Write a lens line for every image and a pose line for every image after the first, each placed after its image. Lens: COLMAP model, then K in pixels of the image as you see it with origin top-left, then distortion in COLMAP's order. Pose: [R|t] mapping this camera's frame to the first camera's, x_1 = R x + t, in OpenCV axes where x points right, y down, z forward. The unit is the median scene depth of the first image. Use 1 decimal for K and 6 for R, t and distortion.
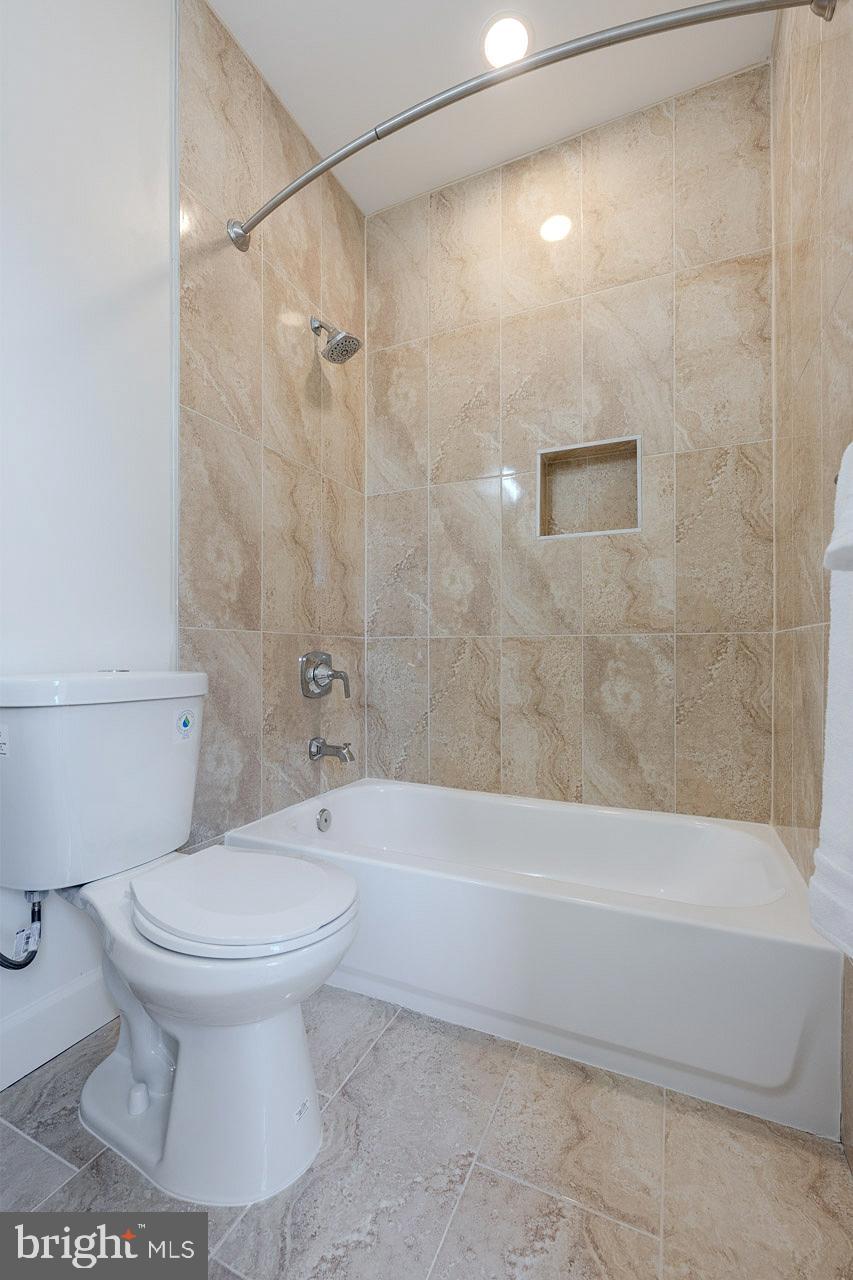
lens RADIAL K [[508.6, 0, 429.3], [0, 508.6, 651.0], [0, 0, 1]] dist [-0.001694, 0.000080]
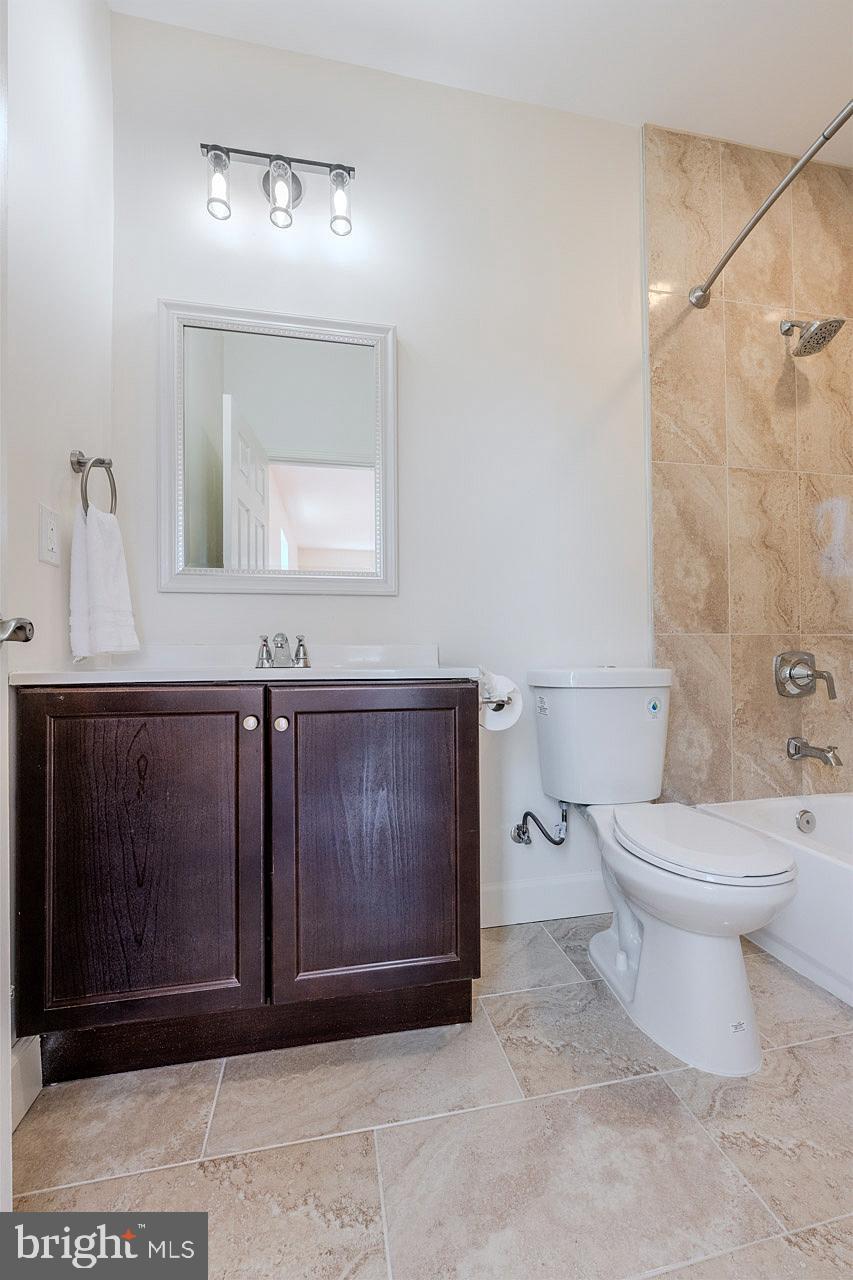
lens RADIAL K [[508.6, 0, 429.3], [0, 508.6, 651.0], [0, 0, 1]] dist [-0.001694, 0.000080]
pose [[0.578633, -0.018611, -0.815376, 0.202868], [0.013133, 0.999823, -0.013501, 0.005567], [0.815483, -0.002897, 0.578774, -0.188227]]
